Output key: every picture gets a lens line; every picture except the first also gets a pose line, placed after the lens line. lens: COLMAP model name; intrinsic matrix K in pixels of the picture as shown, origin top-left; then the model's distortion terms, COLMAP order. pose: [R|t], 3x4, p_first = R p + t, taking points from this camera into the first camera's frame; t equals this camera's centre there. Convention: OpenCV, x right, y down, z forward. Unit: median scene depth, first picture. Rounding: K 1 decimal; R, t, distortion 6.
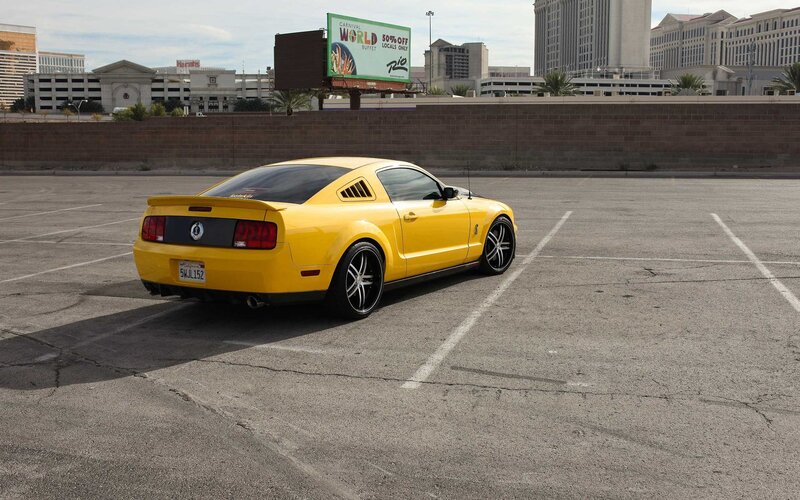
lens RADIAL K [[1005.9, 0, 400.0], [0, 1005.9, 250.0], [0, 0, 1]] dist [-0.095958, 0.037604]
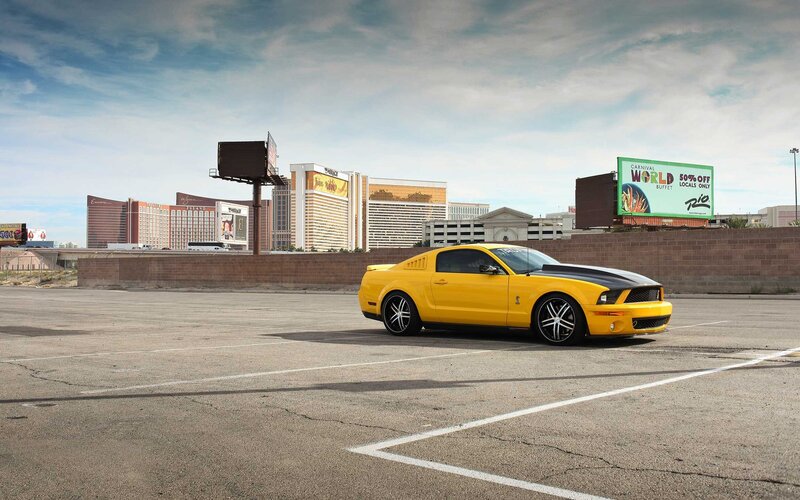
lens RADIAL K [[1005.9, 0, 400.0], [0, 1005.9, 250.0], [0, 0, 1]] dist [-0.095958, 0.037604]
pose [[0.838033, -0.015571, -0.545398, 0.308967], [-0.066959, 0.989102, -0.131126, 0.020293], [0.541496, 0.146407, 0.827857, -0.011922]]
